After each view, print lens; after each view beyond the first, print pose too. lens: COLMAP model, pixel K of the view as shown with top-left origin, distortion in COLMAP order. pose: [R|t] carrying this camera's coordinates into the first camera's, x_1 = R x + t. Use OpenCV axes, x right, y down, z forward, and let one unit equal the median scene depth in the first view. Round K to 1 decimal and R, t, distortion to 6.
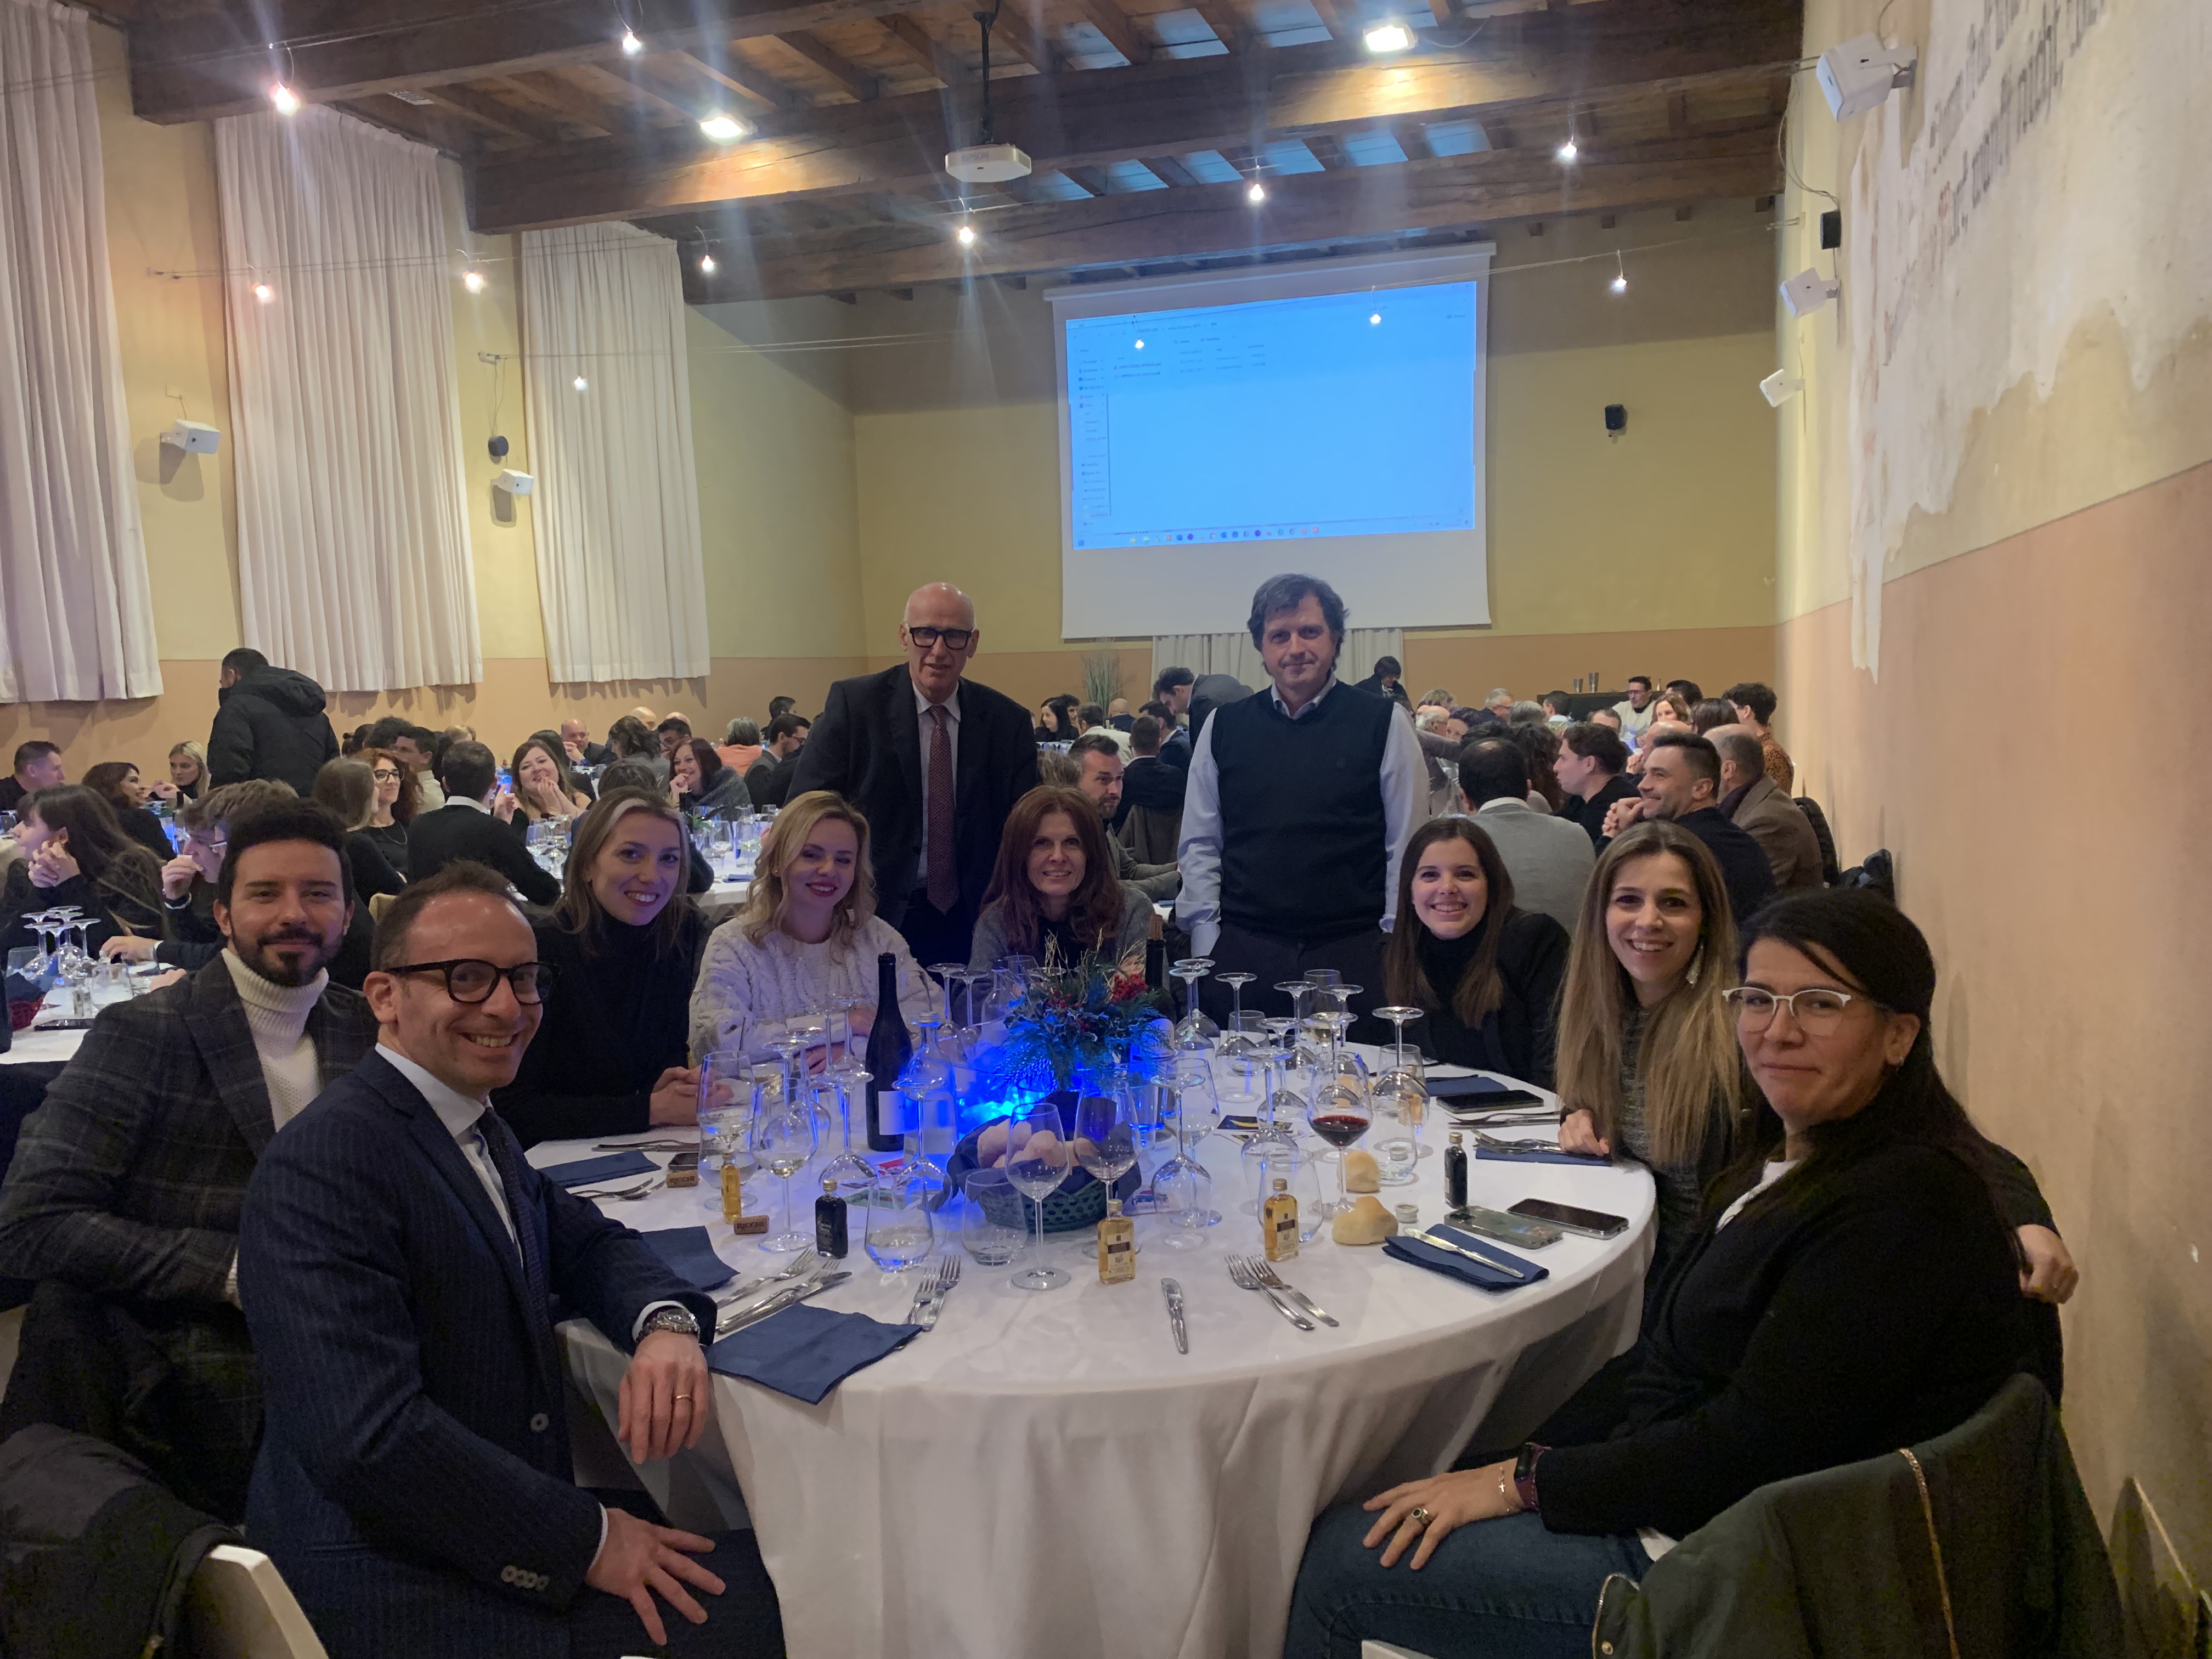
lens RADIAL K [[1762.9, 0, 1106.0], [0, 1762.9, 829.5], [0, 0, 1]] dist [0.070553, -0.008467]
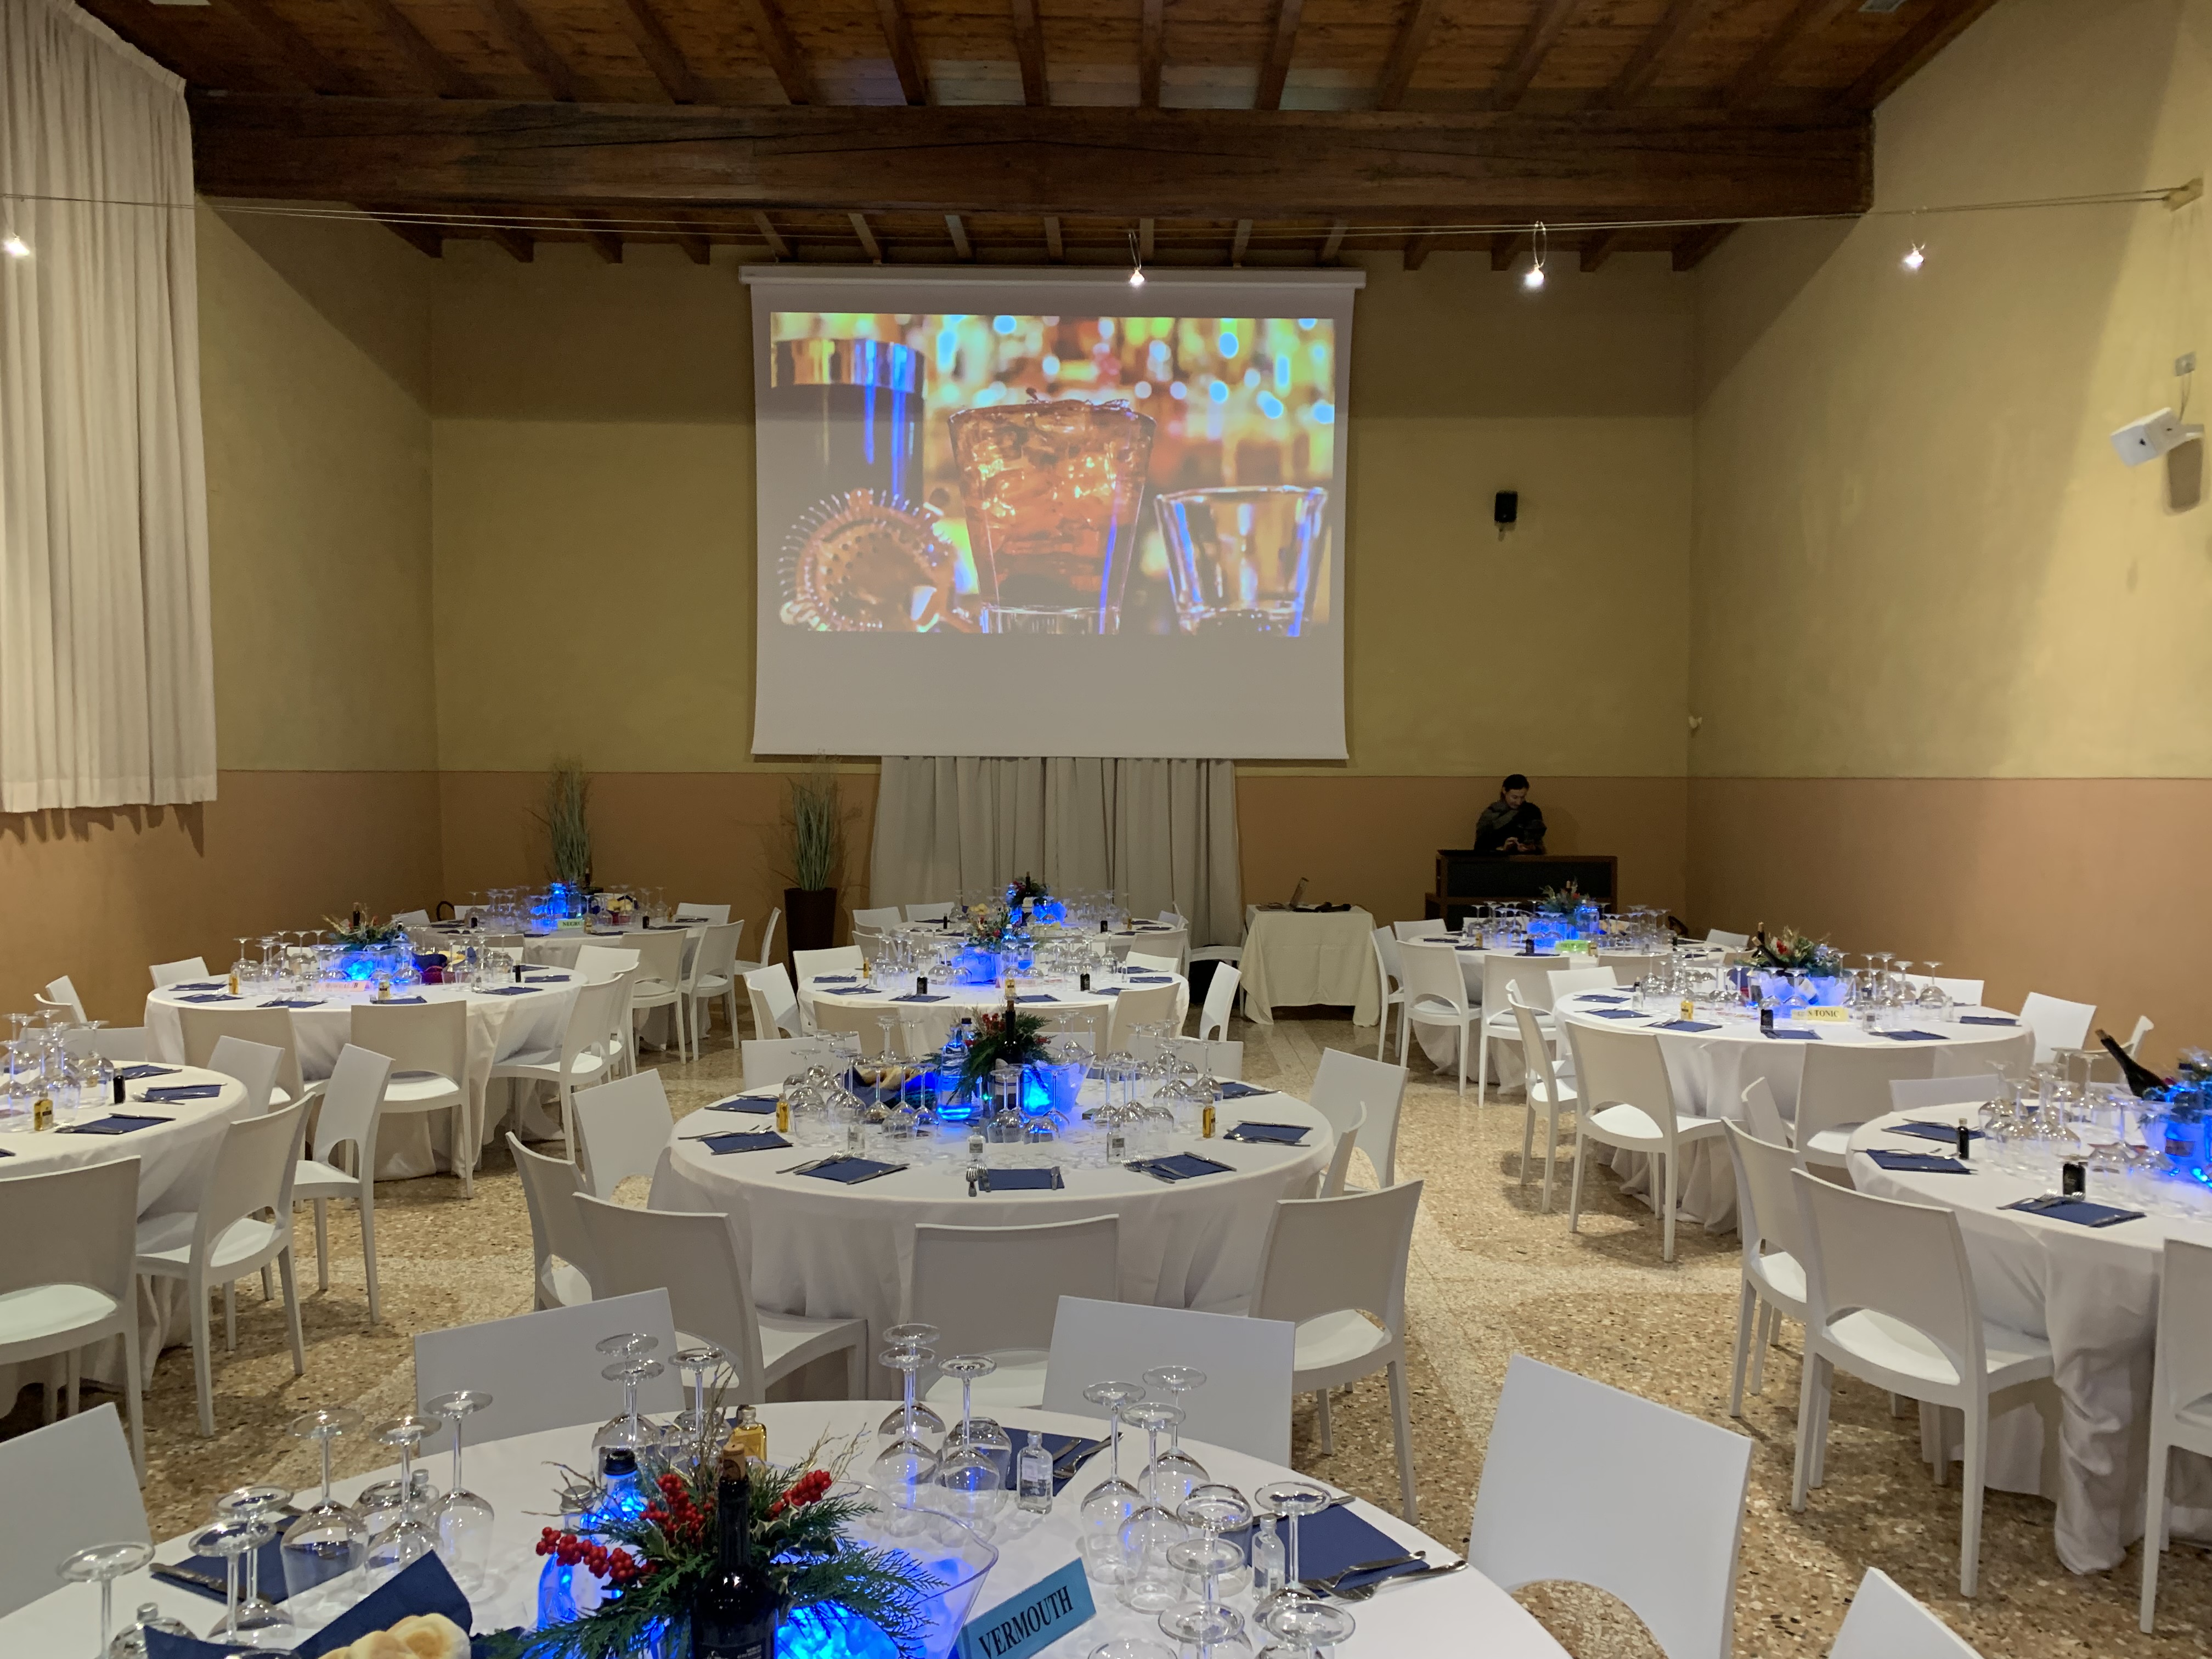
lens RADIAL K [[1762.9, 0, 1106.0], [0, 1762.9, 829.5], [0, 0, 1]] dist [0.070553, -0.008467]
pose [[0.953794, 0.026351, 0.299304, -0.113720], [-0.010000, 0.998379, -0.056032, -0.044133], [-0.300295, 0.050450, 0.952511, 0.317833]]
